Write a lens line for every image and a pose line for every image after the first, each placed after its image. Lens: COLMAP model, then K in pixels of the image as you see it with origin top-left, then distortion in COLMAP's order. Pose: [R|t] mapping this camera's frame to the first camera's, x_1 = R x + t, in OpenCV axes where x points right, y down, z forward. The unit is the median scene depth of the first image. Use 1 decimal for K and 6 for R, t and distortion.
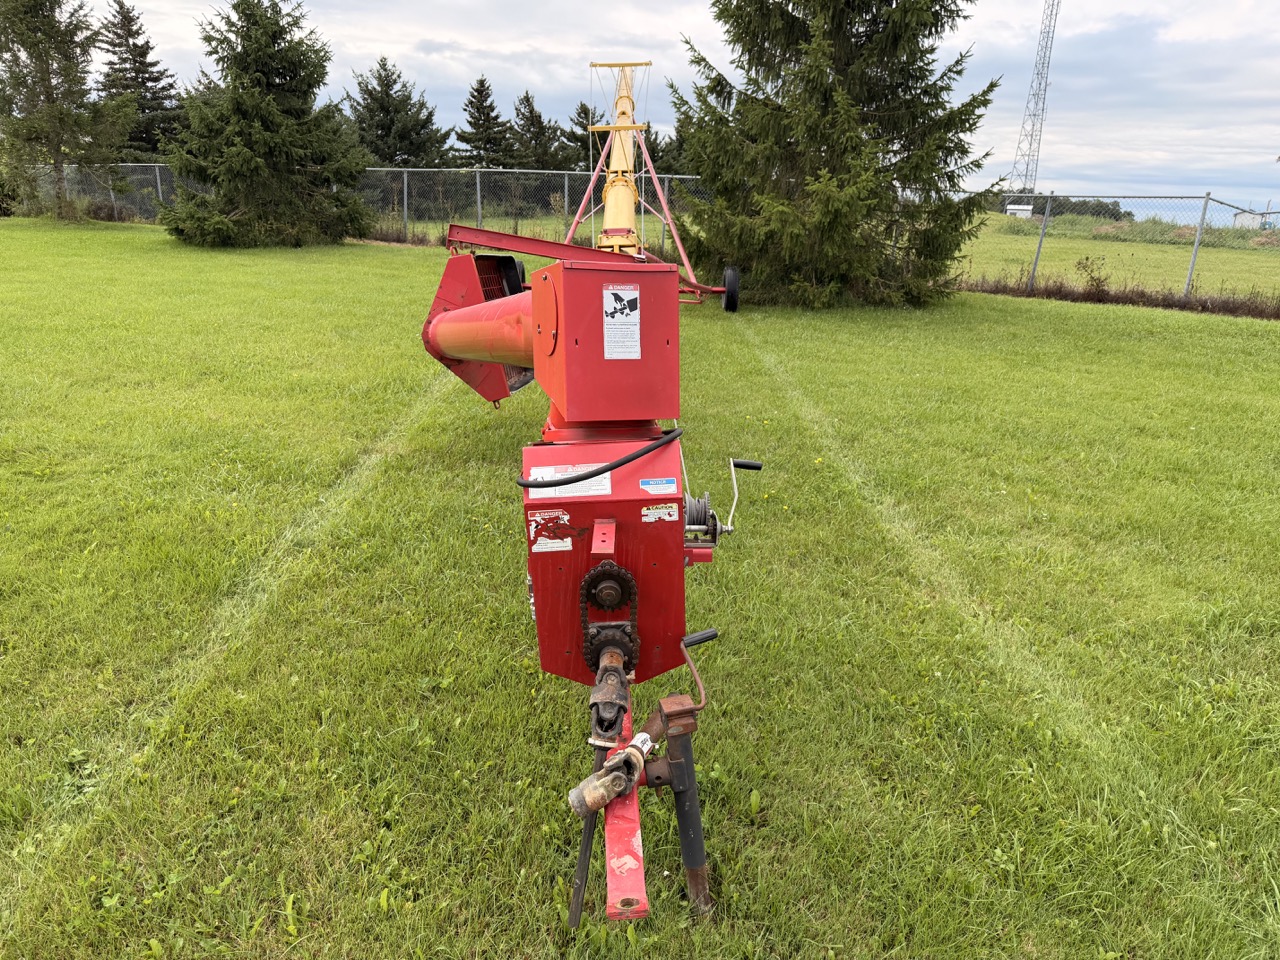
lens RADIAL K [[917.0, 0, 621.4], [0, 917.0, 484.2], [0, 0, 1]] dist [0.028904, -0.029166]
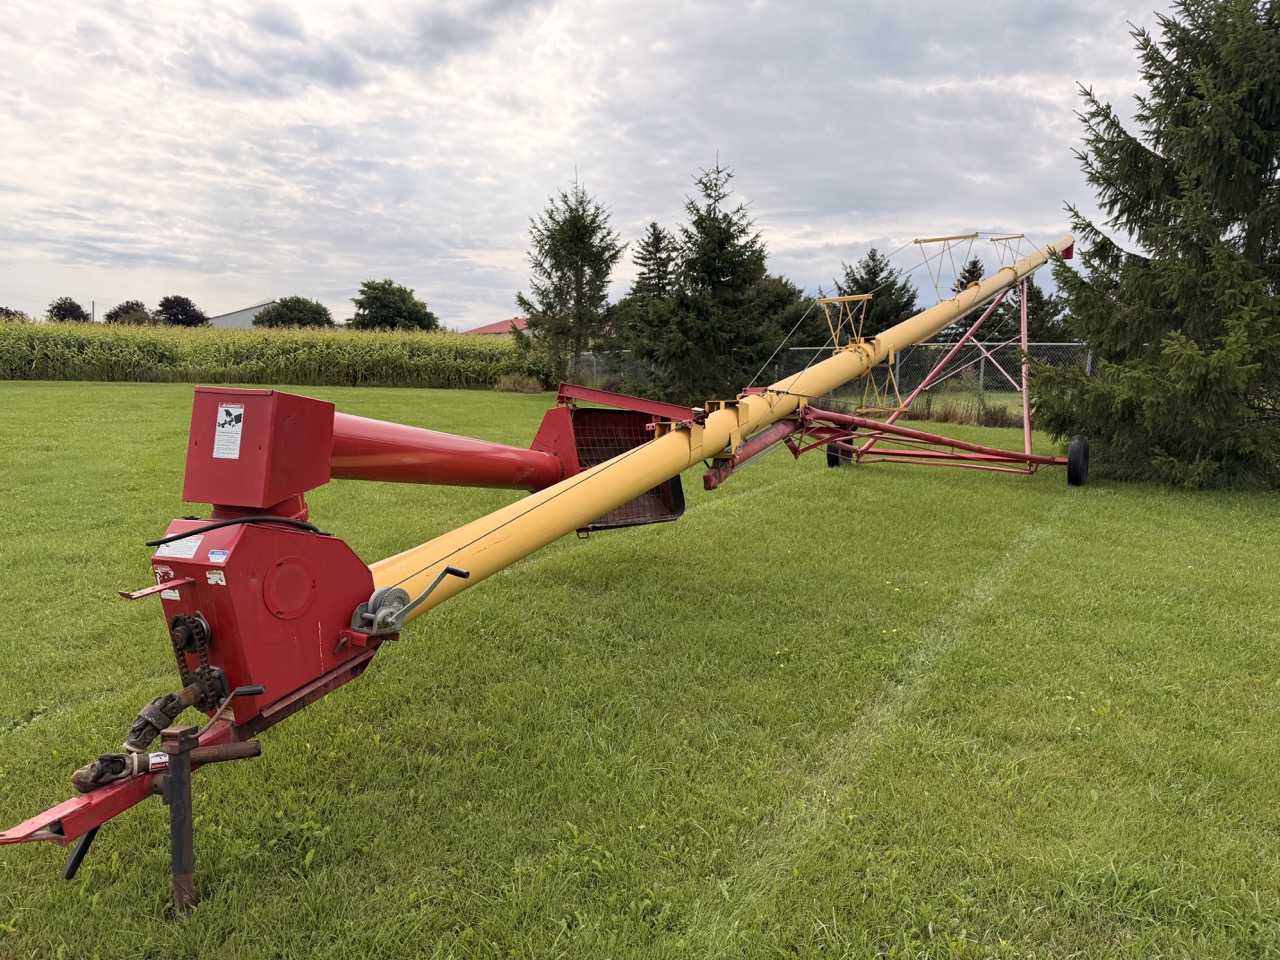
lens RADIAL K [[894.8, 0, 624.7], [0, 894.8, 478.0], [0, 0, 1]] dist [0.143414, -0.230830]
pose [[0.851722, 0.051622, -0.521446, 0.144983], [-0.149122, 0.977866, -0.146768, -0.000197], [0.502327, 0.202764, 0.840568, 0.023381]]
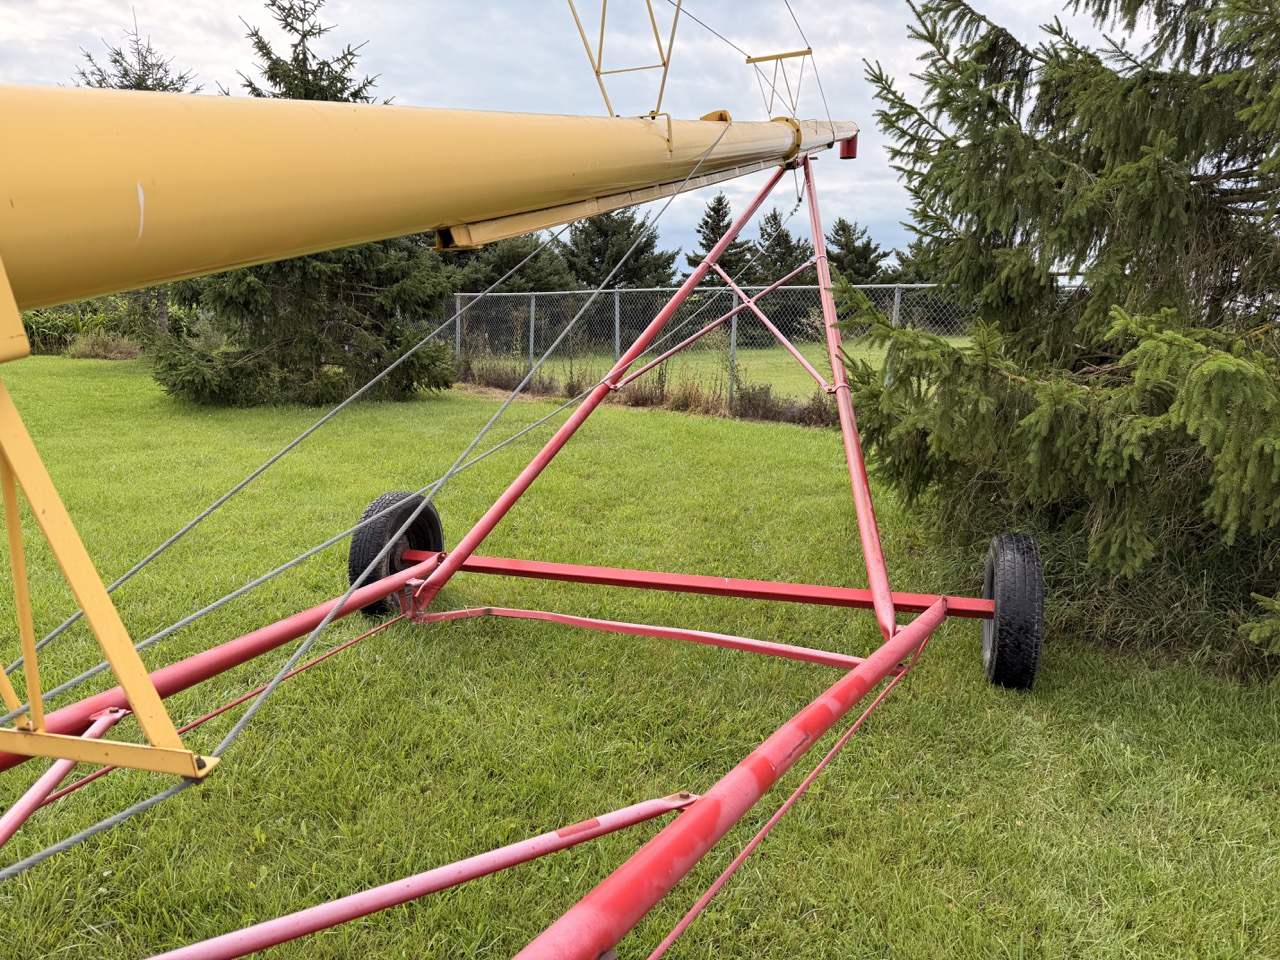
lens RADIAL K [[894.8, 0, 624.7], [0, 894.8, 478.0], [0, 0, 1]] dist [0.143414, -0.230830]
pose [[0.956773, 0.032988, -0.288959, 0.056862], [-0.071301, 0.989832, -0.123082, -0.146700], [0.281961, 0.138364, 0.949396, 0.466488]]
